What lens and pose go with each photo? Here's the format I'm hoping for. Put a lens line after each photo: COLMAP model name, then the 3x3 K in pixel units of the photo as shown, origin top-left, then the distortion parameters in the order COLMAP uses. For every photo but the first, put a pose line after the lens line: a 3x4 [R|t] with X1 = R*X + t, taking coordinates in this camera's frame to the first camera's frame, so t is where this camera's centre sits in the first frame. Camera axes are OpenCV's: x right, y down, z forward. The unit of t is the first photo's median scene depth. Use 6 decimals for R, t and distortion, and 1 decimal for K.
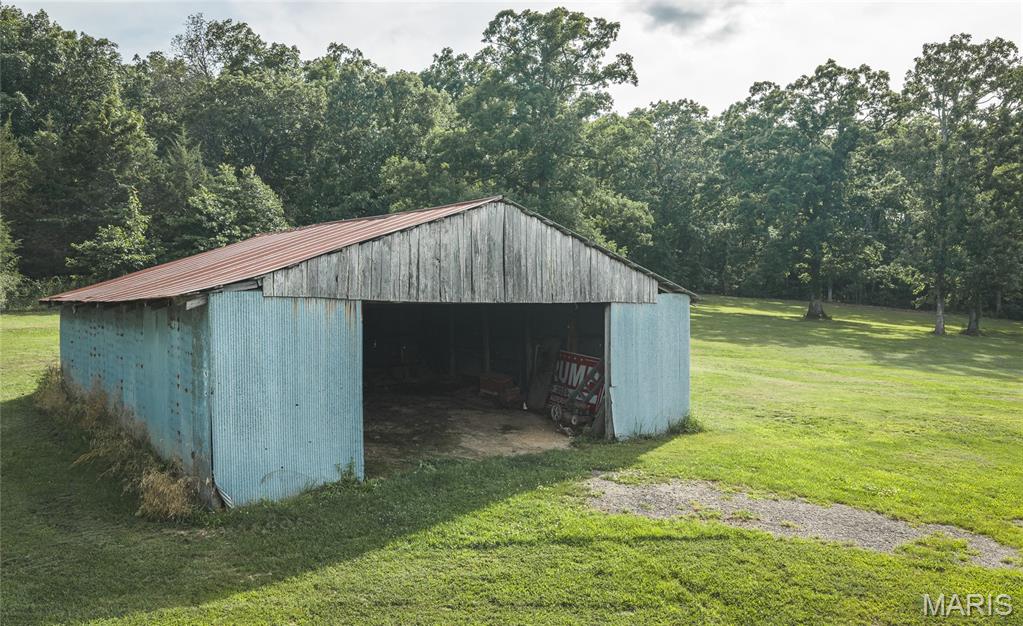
lens RADIAL K [[853.7, 0, 512.2], [0, 853.7, 312.2], [0, 0, 1]] dist [0.010203, -0.020370]
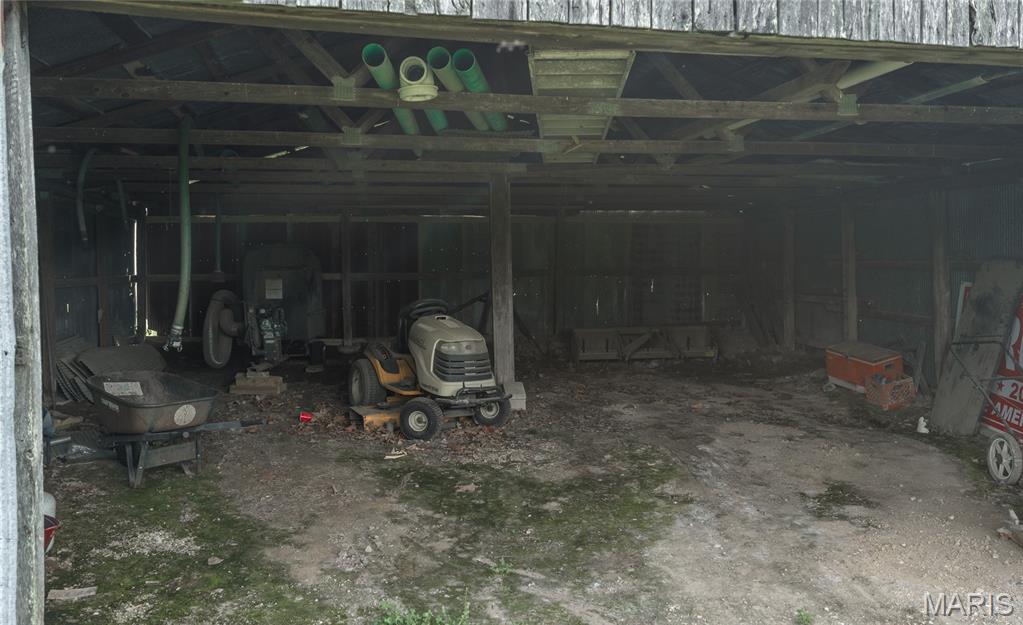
lens RADIAL K [[853.7, 0, 511.8], [0, 853.7, 308.1], [0, 0, 1]] dist [0.010203, -0.020370]
pose [[0.879201, 0.020346, -0.476017, 0.035209], [-0.006091, 0.999486, 0.031470, 0.039919], [0.476412, -0.024769, 0.878873, 0.525938]]
